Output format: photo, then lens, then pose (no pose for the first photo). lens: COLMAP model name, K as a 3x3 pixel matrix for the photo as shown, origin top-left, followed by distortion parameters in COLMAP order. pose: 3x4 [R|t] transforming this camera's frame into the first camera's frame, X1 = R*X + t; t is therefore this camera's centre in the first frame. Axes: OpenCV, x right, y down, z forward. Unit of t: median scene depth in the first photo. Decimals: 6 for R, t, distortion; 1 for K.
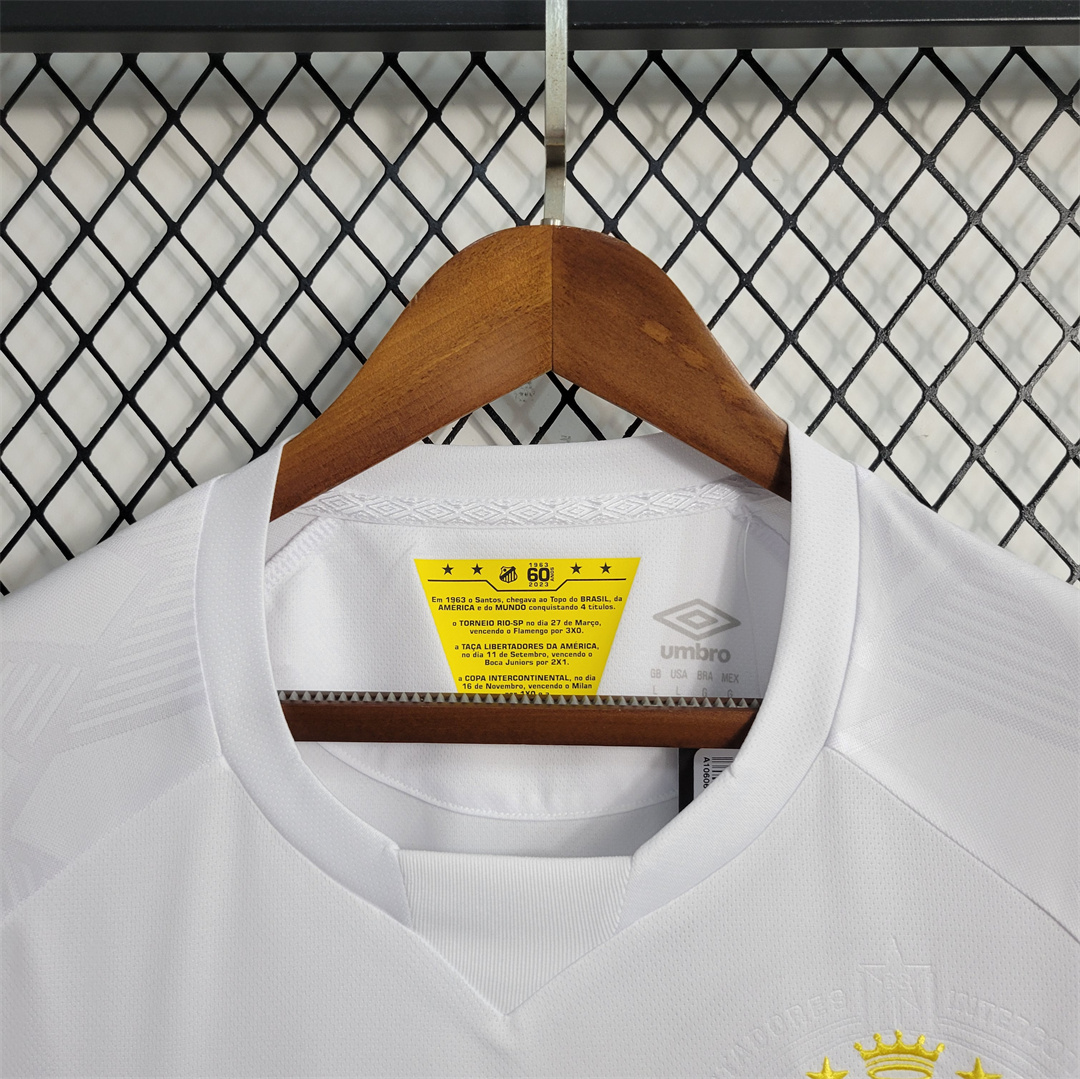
lens RADIAL K [[1233.7, 0, 540.0], [0, 1233.7, 539.5], [0, 0, 1]] dist [-0.003079, 0.053824]
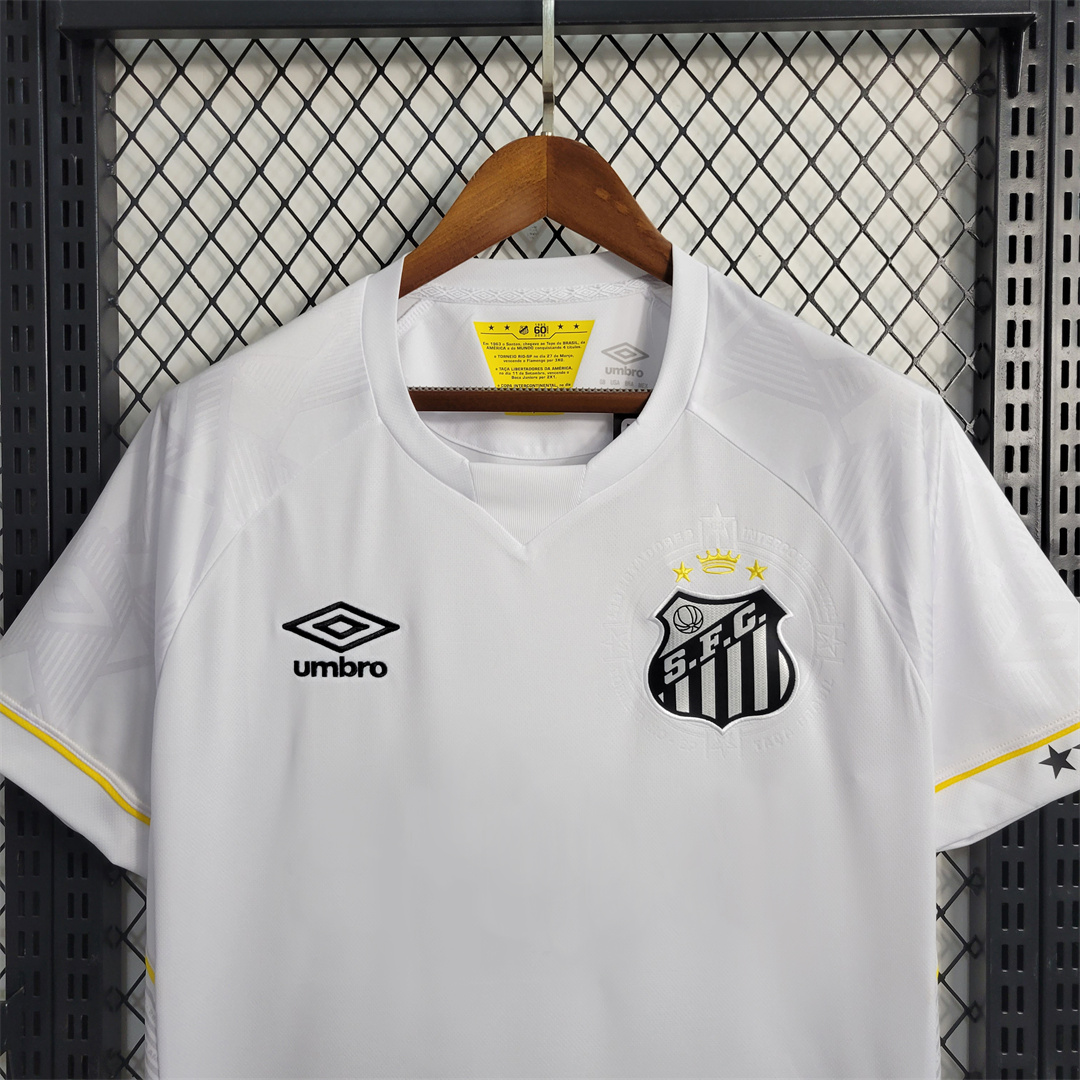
lens RADIAL K [[1152.2, 0, 540.0], [0, 1152.2, 540.0], [0, 0, 1]] dist [0.030054, -0.014064]
pose [[0.999915, -0.001650, -0.012948, 0.019943], [0.002966, 0.994757, 0.102226, 0.161773], [0.012711, -0.102255, 0.994677, -0.741874]]
